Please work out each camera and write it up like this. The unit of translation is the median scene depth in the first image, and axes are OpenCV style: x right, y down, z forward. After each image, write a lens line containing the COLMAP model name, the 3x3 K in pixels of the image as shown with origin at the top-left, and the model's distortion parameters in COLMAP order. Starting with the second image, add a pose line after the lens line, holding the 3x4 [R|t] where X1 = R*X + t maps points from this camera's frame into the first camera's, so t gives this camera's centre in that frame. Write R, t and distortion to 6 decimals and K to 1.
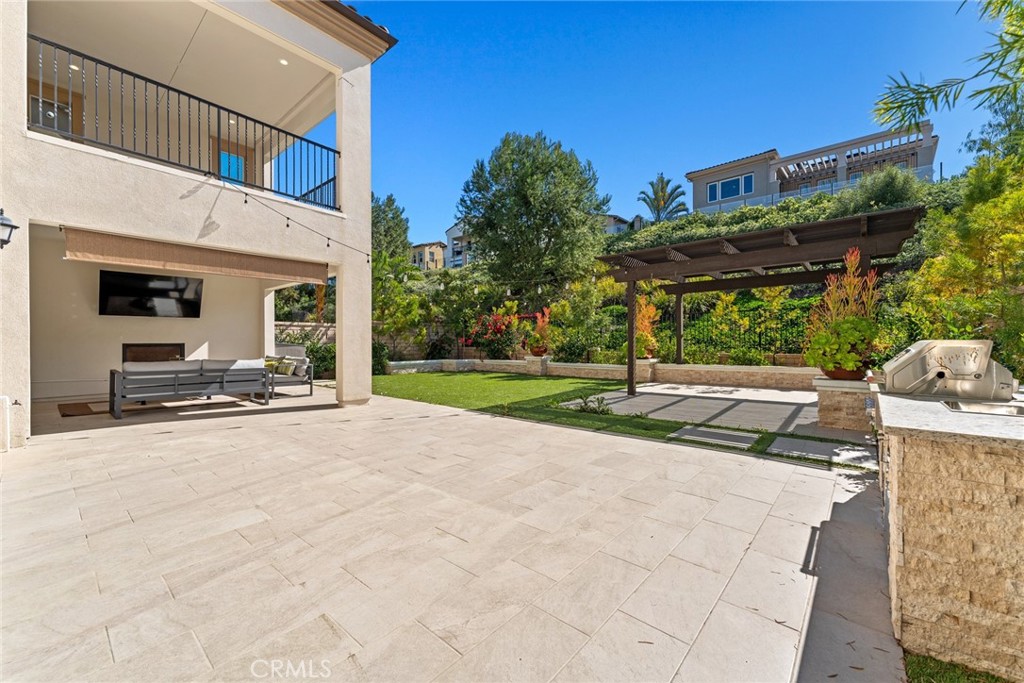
lens RADIAL K [[411.3, 0, 507.7], [0, 411.3, 343.5], [0, 0, 1]] dist [0.000633, 0.000274]
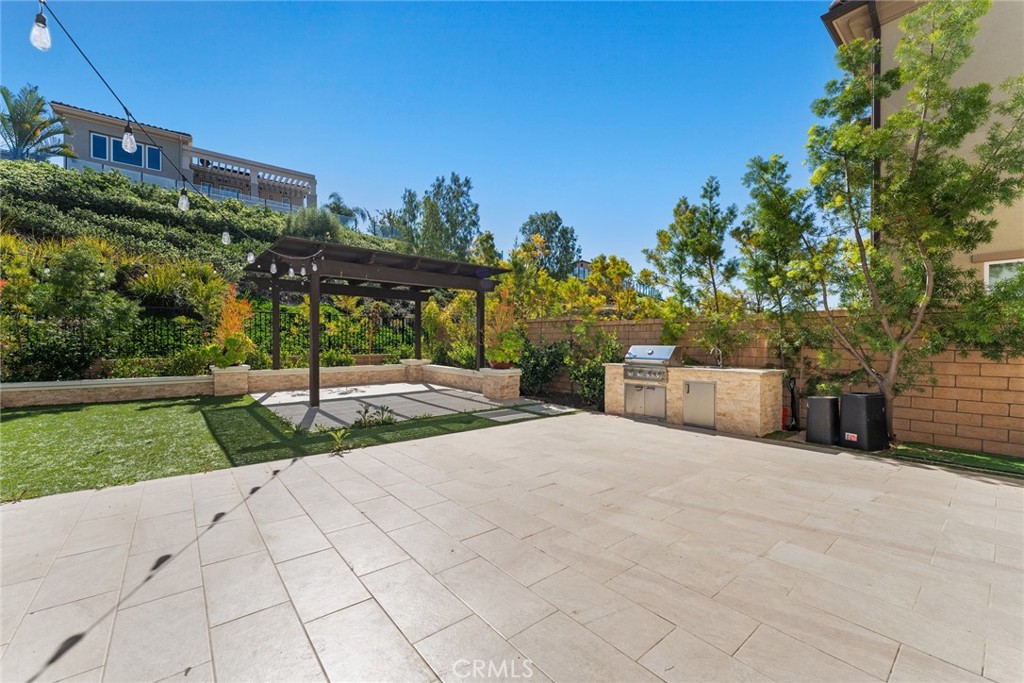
lens RADIAL K [[411.3, 0, 516.3], [0, 411.3, 339.1], [0, 0, 1]] dist [0.000633, 0.000274]
pose [[0.154146, 0.013681, 0.987953, -1.111292], [-0.000503, 0.999905, -0.013768, -0.007925], [-0.988048, 0.001625, 0.154139, 1.016014]]
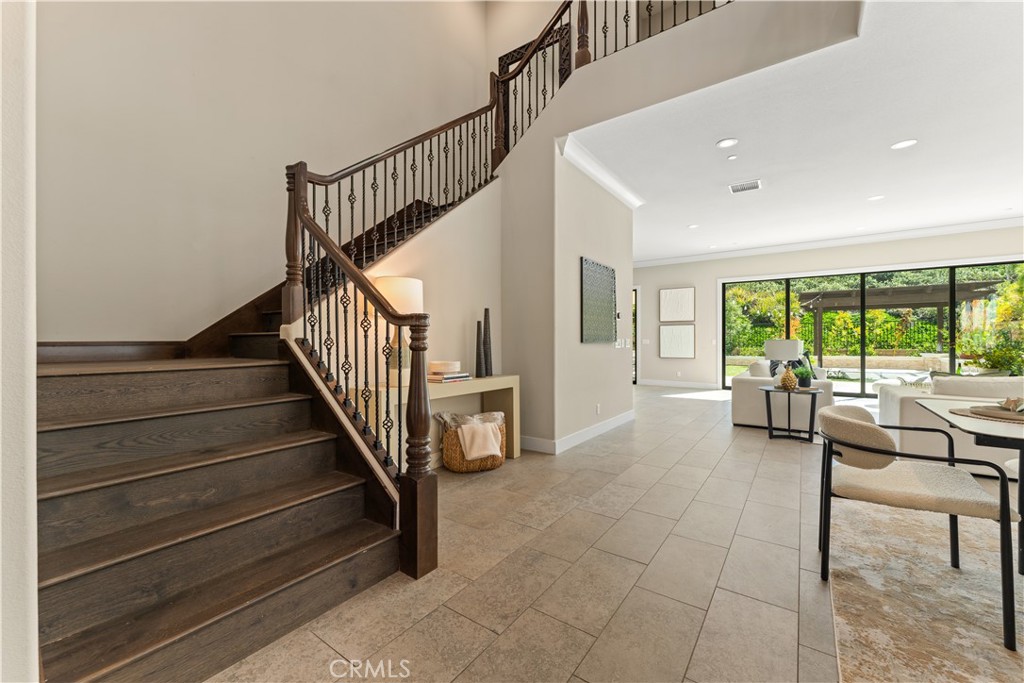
lens RADIAL K [[411.3, 0, 510.8], [0, 411.3, 342.7], [0, 0, 1]] dist [0.000633, 0.000274]
pose [[0.995189, 0.001601, 0.097963, -2.653616], [-0.002297, 0.999973, 0.006994, -0.023163], [-0.097949, -0.007186, 0.995166, -1.377789]]
